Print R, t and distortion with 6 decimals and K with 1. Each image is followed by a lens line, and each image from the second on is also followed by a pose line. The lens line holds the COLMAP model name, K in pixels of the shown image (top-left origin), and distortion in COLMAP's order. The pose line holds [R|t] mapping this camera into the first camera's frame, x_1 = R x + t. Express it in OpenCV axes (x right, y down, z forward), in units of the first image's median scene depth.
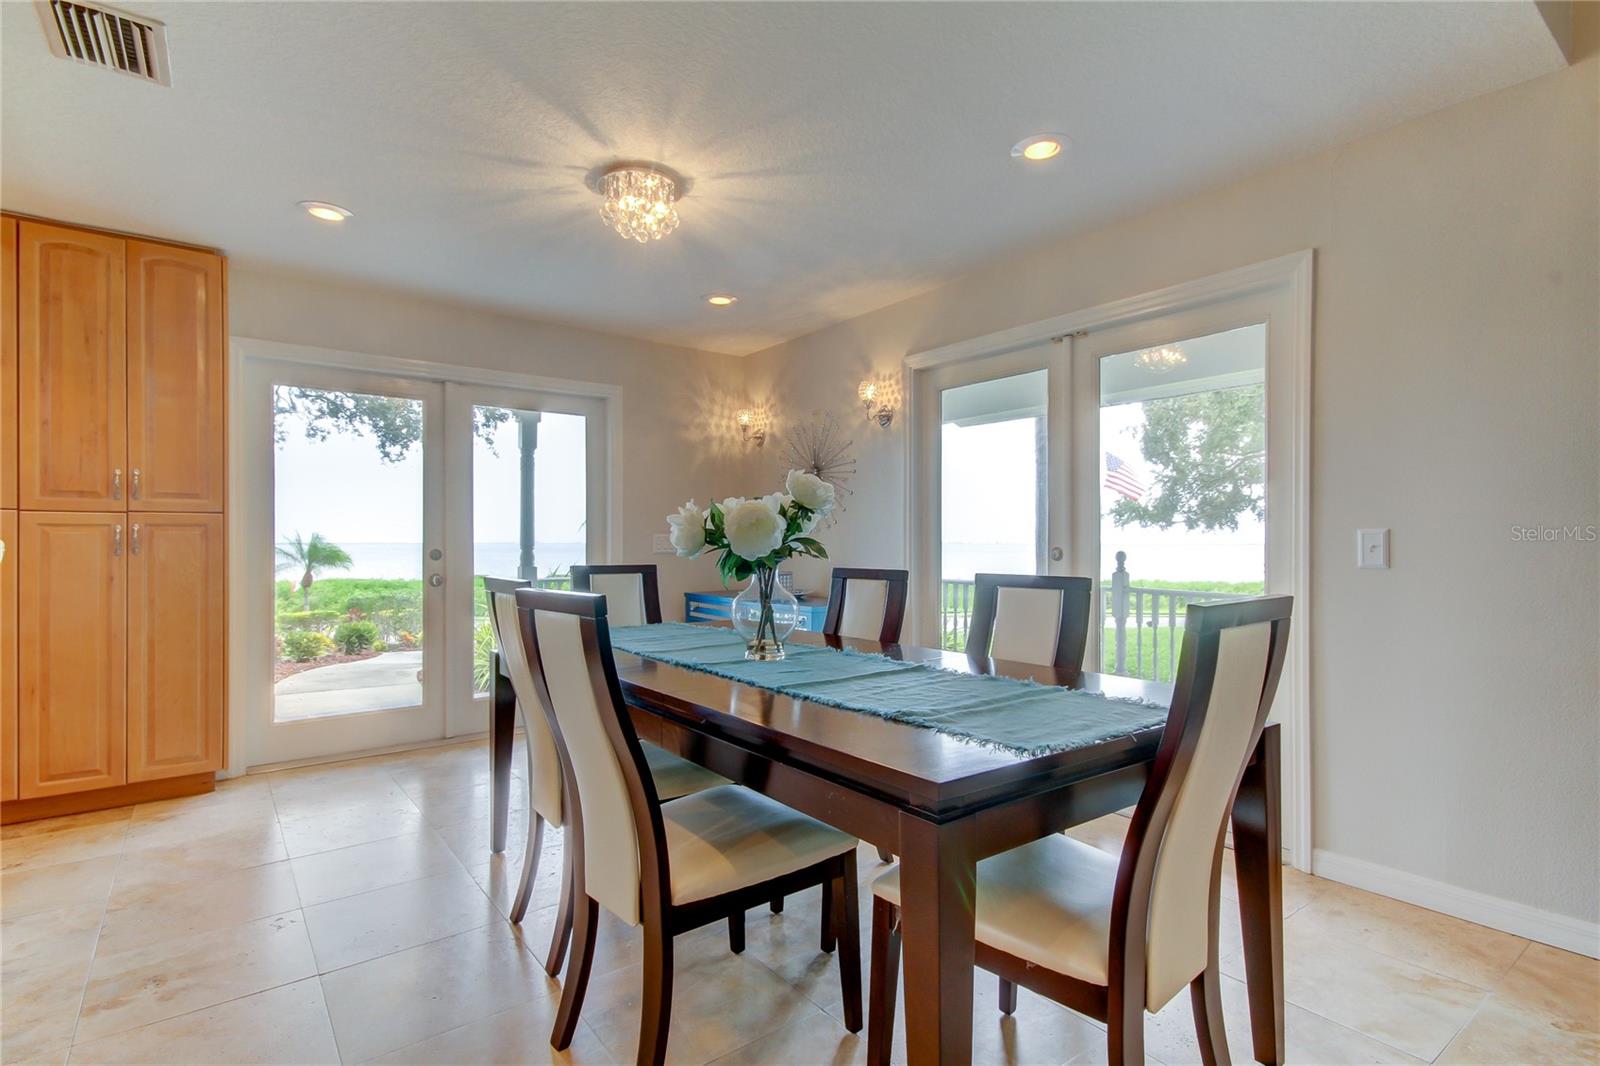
lens RADIAL K [[744.5, 0, 794.8], [0, 744.5, 533.3], [0, 0, 1]] dist [0.018594, -0.000336]
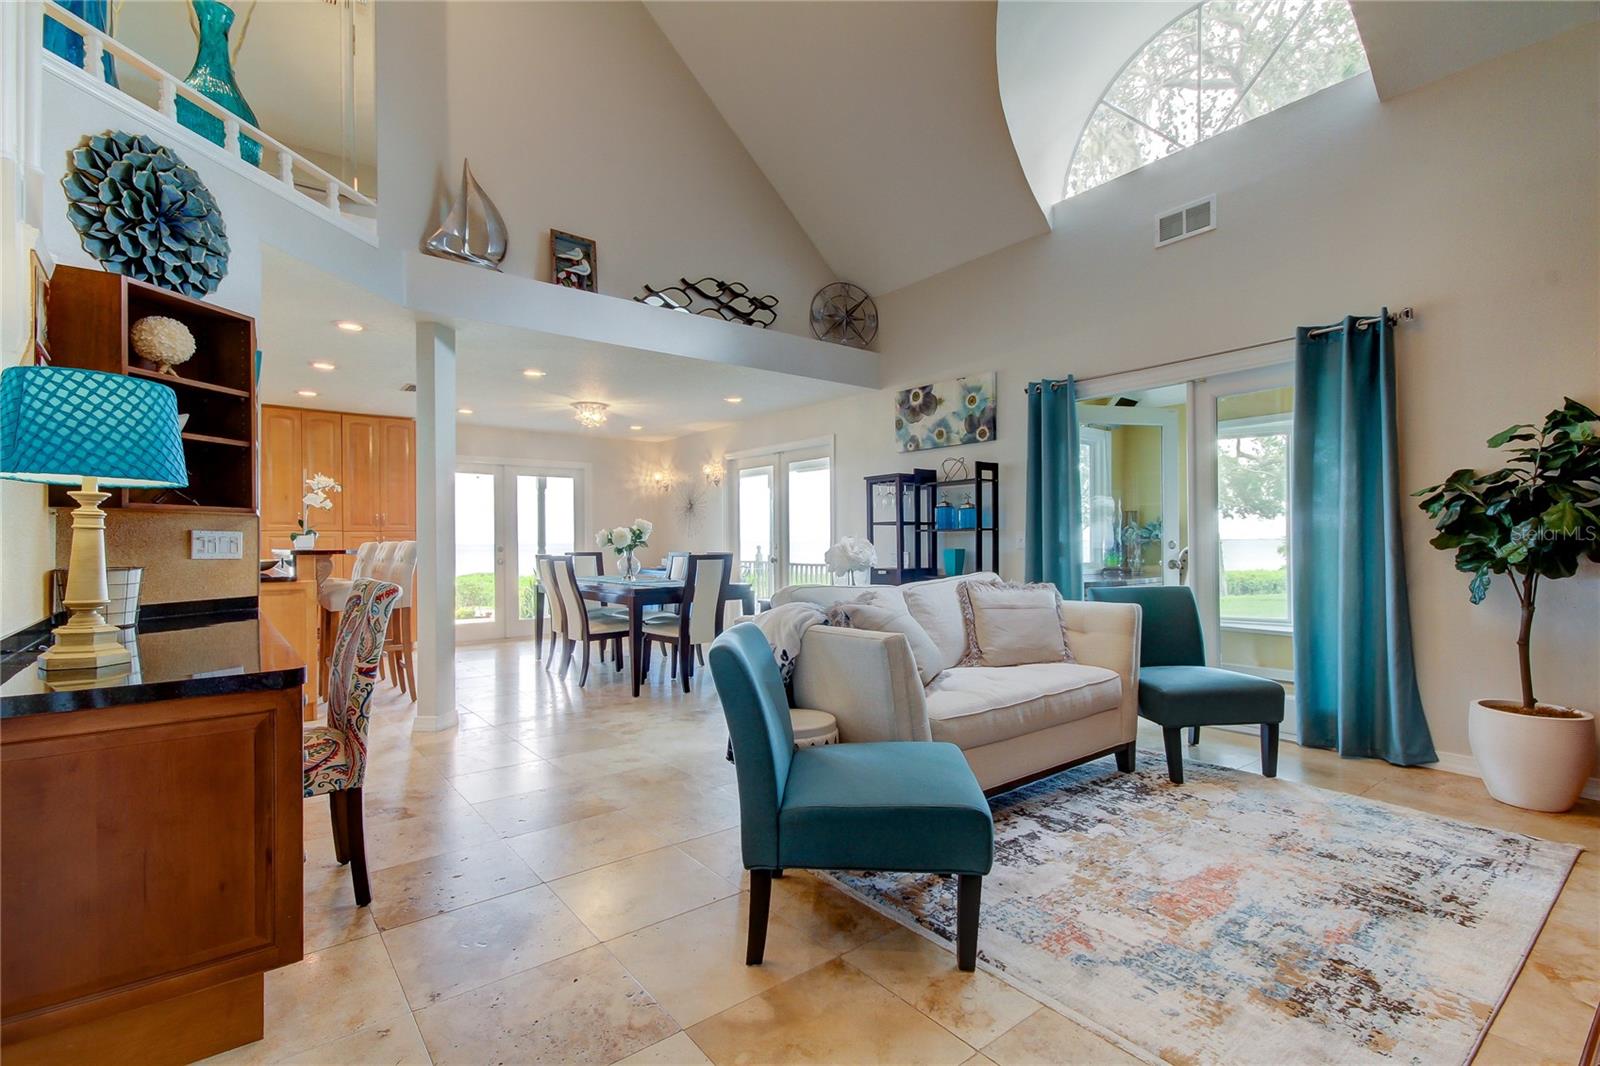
lens RADIAL K [[744.5, 0, 794.8], [0, 744.5, 533.3], [0, 0, 1]] dist [0.018594, -0.000336]
pose [[0.999961, -0.008035, -0.003646, 0.338849], [0.008050, 0.999959, 0.004045, -0.017253], [0.003613, -0.004074, 0.999985, -1.058262]]
